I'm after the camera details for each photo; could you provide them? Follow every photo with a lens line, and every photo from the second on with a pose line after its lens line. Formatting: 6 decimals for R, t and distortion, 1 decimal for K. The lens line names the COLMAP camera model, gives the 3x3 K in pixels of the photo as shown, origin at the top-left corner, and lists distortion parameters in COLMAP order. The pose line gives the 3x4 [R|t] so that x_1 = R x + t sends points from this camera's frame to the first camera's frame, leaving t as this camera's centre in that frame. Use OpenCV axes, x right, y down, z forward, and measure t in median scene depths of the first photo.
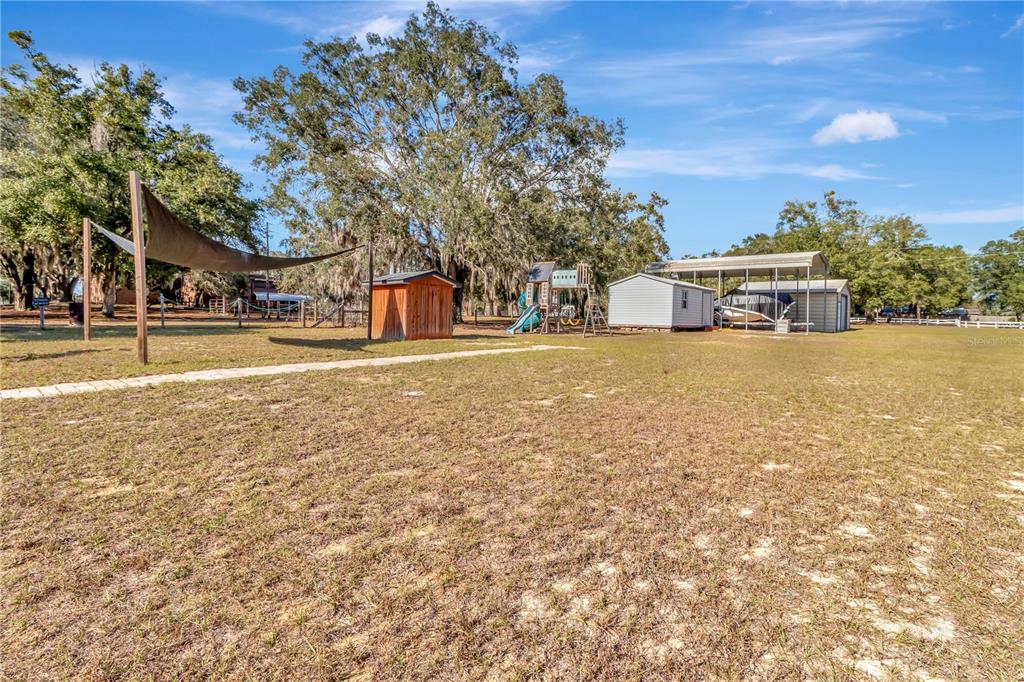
lens RADIAL K [[475.8, 0, 515.9], [0, 475.8, 319.2], [0, 0, 1]] dist [0.005513, -0.000312]
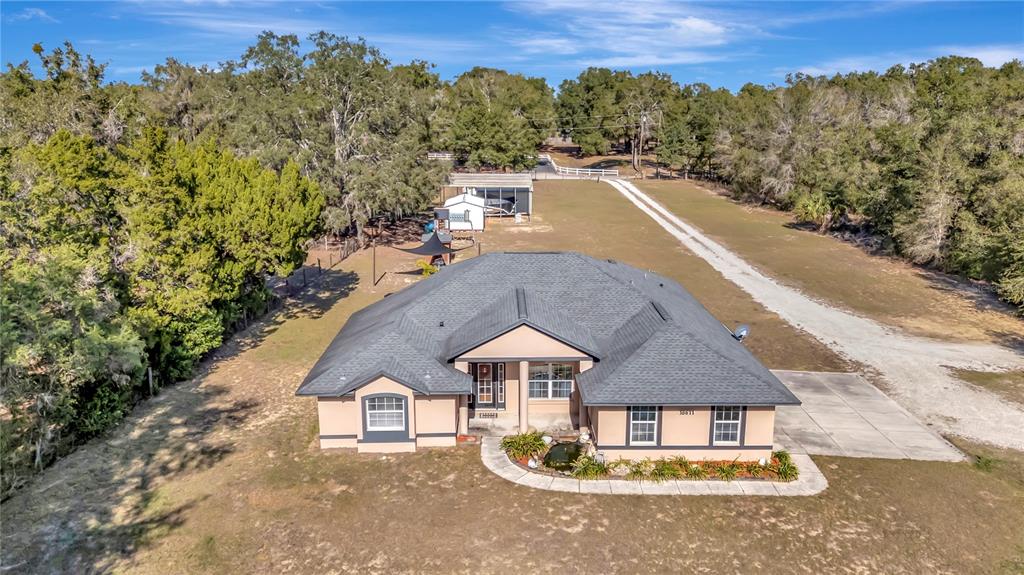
lens RADIAL K [[770.4, 0, 517.1], [0, 770.4, 285.0], [0, 0, 1]] dist [0.042601, -0.011894]
pose [[0.728997, -0.173240, 0.662232, -0.723588], [0.015064, 0.971270, 0.237501, -0.218097], [-0.684351, -0.163162, 0.710663, -0.576759]]
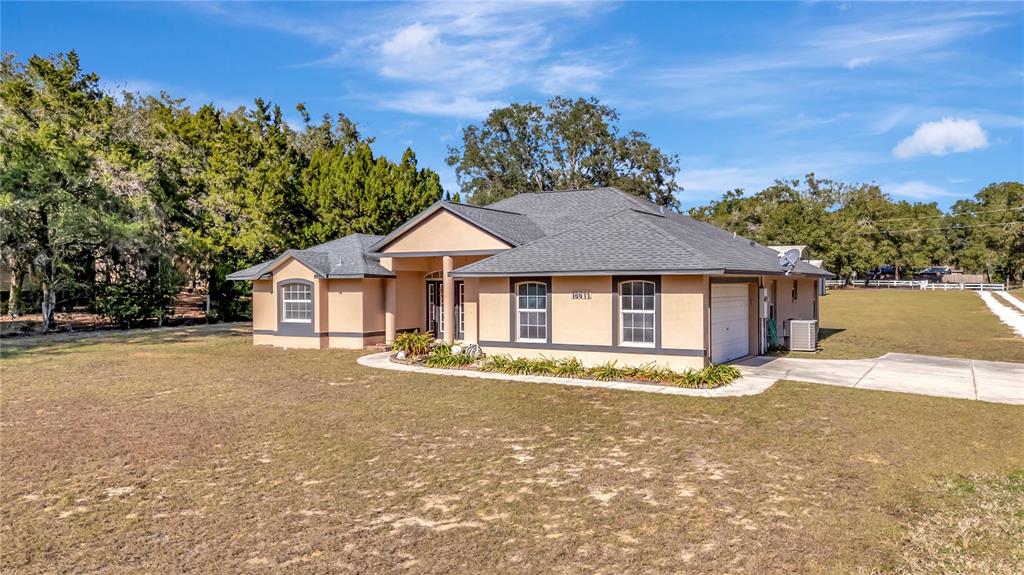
lens RADIAL K [[770.4, 0, 510.8], [0, 770.4, 291.3], [0, 0, 1]] dist [0.042601, -0.011894]
pose [[0.978107, -0.026077, 0.206461, -0.425990], [0.025090, 0.999658, 0.007396, -0.018023], [-0.206583, -0.002054, 0.978427, -0.658616]]
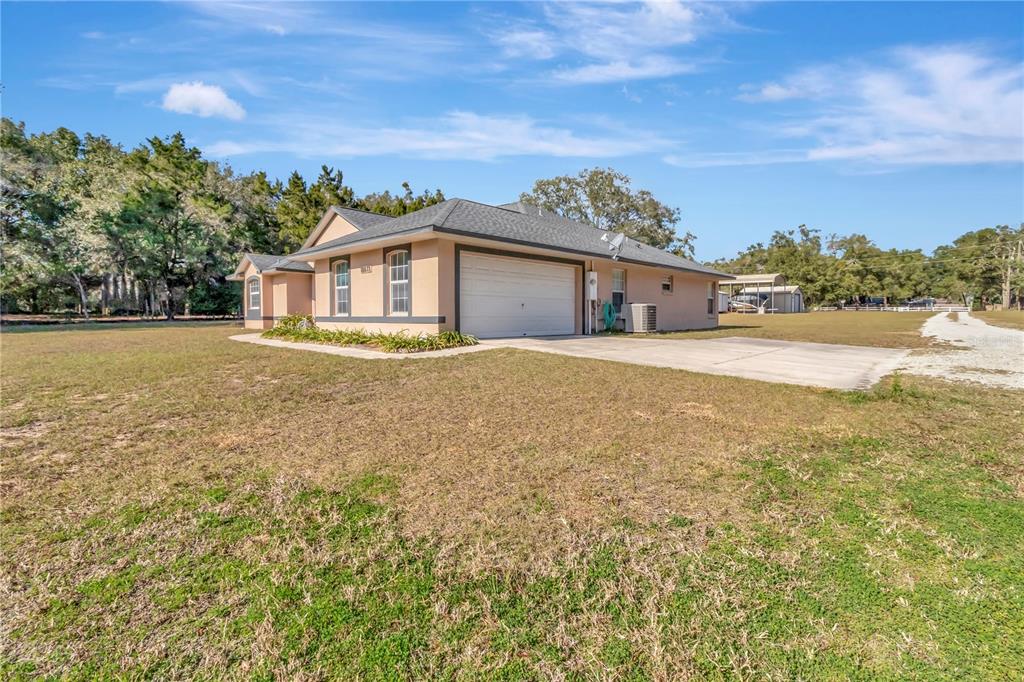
lens RADIAL K [[475.8, 0, 514.2], [0, 475.8, 326.6], [0, 0, 1]] dist [0.005513, -0.000312]
pose [[0.999591, -0.021530, -0.018805, -0.237507], [0.021834, 0.999631, 0.016132, 0.014146], [0.018451, -0.016536, 0.999693, -0.542855]]
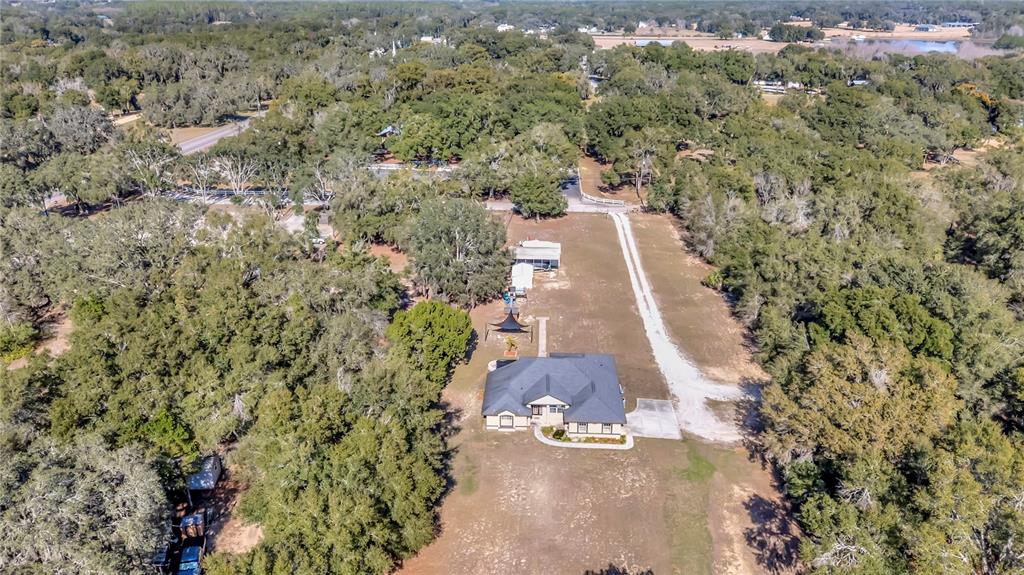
lens RADIAL K [[770.4, 0, 507.7], [0, 770.4, 289.1], [0, 0, 1]] dist [0.042601, -0.011894]
pose [[0.771945, -0.247336, 0.585598, -1.414626], [0.015090, 0.928073, 0.372094, -0.945996], [-0.635510, -0.278399, 0.720153, -1.347778]]
